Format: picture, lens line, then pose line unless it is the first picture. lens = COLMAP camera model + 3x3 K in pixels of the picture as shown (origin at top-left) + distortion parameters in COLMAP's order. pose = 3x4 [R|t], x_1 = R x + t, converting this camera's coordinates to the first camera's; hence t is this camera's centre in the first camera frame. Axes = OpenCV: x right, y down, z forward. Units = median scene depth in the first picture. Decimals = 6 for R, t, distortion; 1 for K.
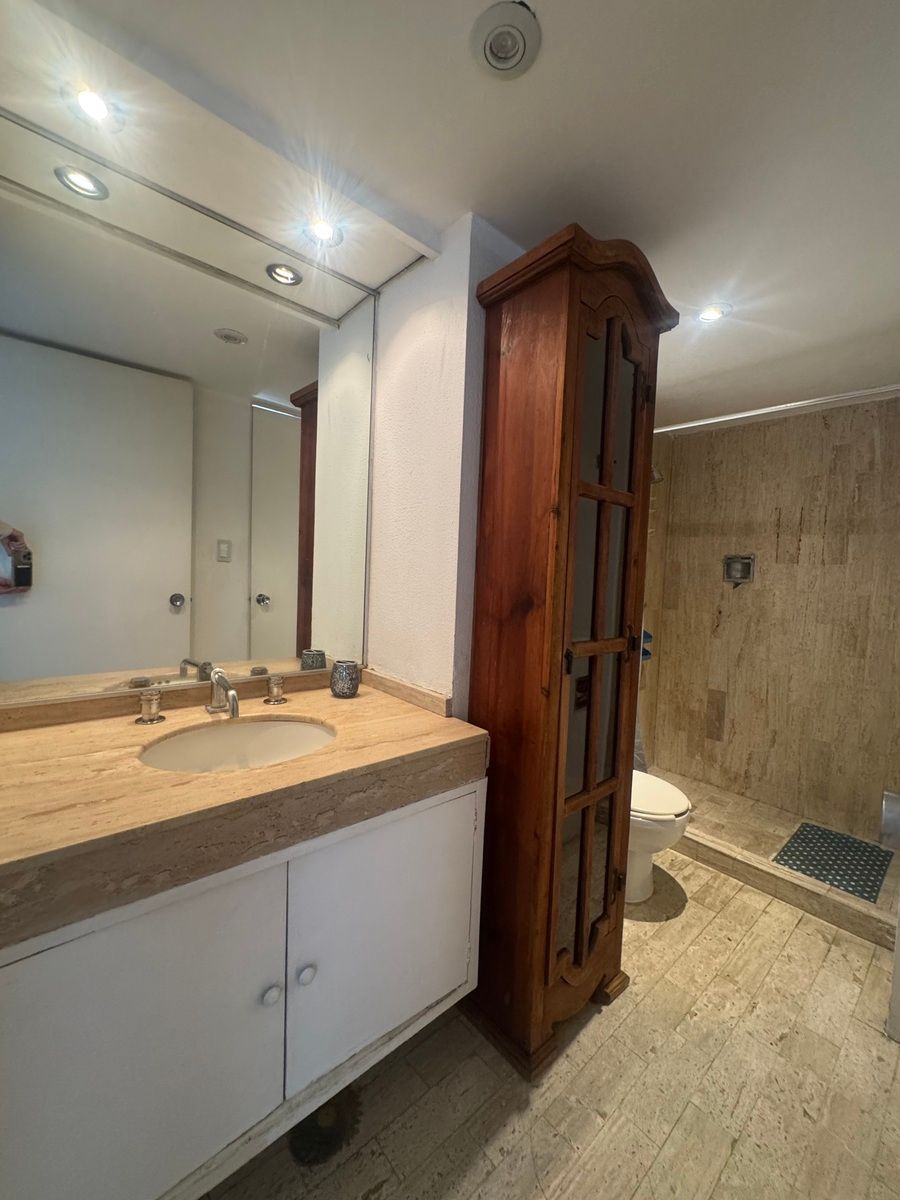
lens RADIAL K [[479.7, 0, 449.8], [0, 479.7, 606.2], [0, 0, 1]] dist [-0.002666, -0.000208]
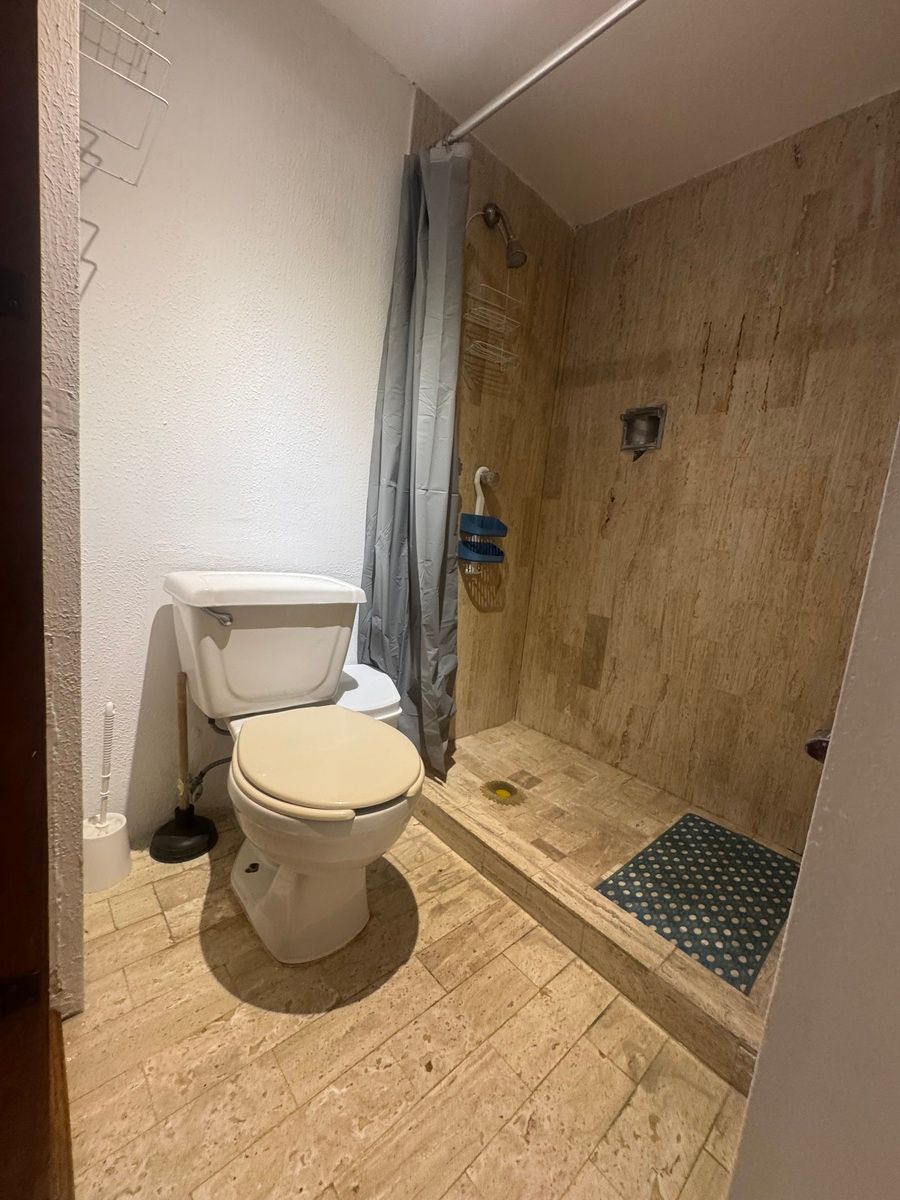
lens RADIAL K [[479.7, 0, 448.6], [0, 479.7, 605.7], [0, 0, 1]] dist [-0.002666, -0.000208]
pose [[0.997970, 0.058678, 0.024767, 0.387471], [-0.060704, 0.993998, 0.091008, 0.132433], [-0.019278, -0.092327, 0.995542, 0.388211]]
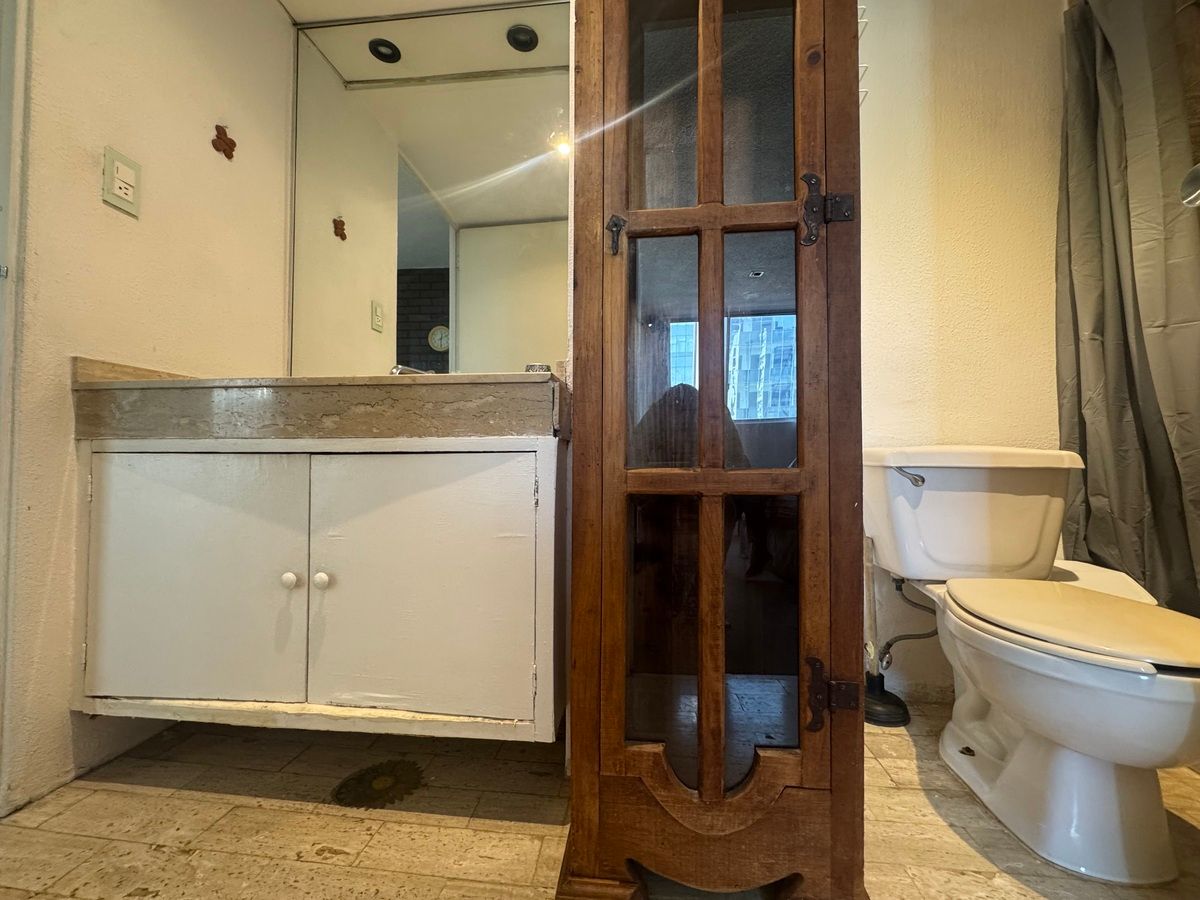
lens RADIAL K [[479.7, 0, 597.3], [0, 479.7, 453.3], [0, 0, 1]] dist [-0.002666, -0.000208]
pose [[0.673978, -0.059612, -0.736343, 0.329597], [-0.019253, 0.994983, -0.098173, 0.225857], [0.738501, 0.080343, 0.669449, 0.278296]]
